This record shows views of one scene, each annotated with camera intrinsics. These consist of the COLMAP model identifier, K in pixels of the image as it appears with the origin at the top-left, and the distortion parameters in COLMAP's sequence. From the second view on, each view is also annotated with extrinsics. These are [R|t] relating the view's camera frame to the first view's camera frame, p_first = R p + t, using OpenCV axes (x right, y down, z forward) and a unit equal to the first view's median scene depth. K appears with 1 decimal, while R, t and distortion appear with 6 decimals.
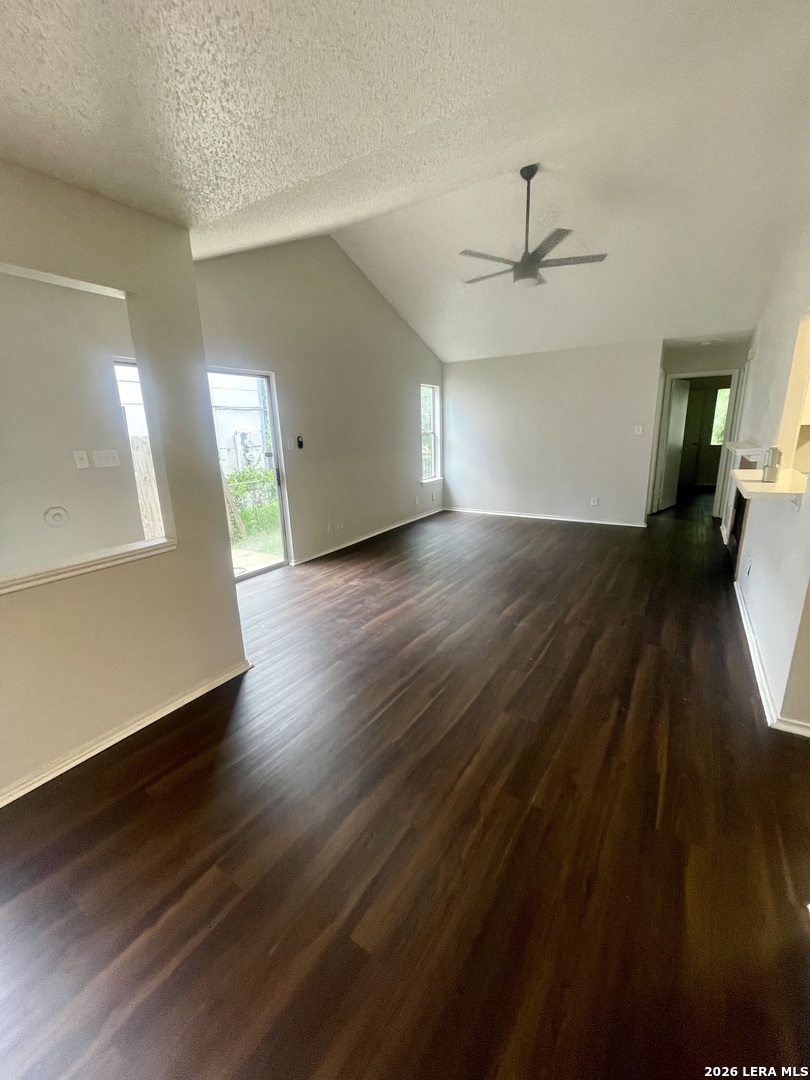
lens RADIAL K [[435.4, 0, 405.0], [0, 435.4, 540.0], [0, 0, 1]] dist [0.001401, 0.000280]
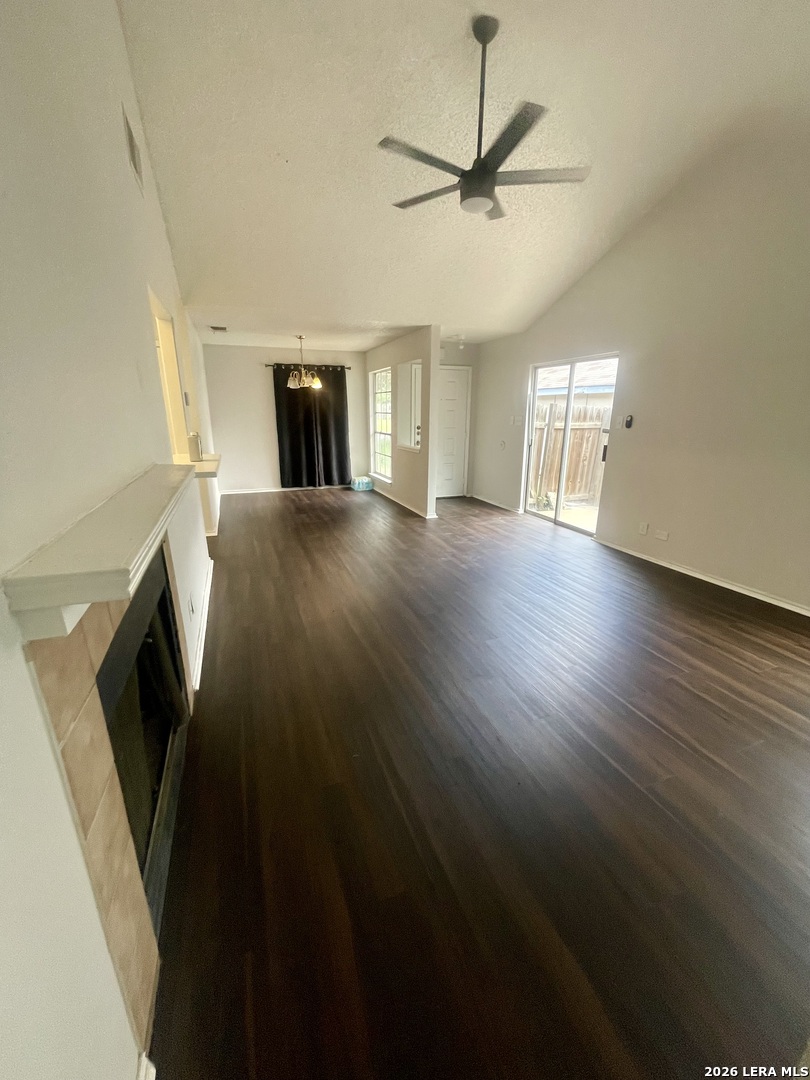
lens RADIAL K [[435.4, 0, 405.0], [0, 435.4, 540.0], [0, 0, 1]] dist [0.001401, 0.000280]
pose [[-0.594681, 0.257733, -0.761530, 1.102756], [-0.187482, 0.876649, 0.443099, -0.438534], [0.781796, 0.406276, -0.473007, 1.581643]]
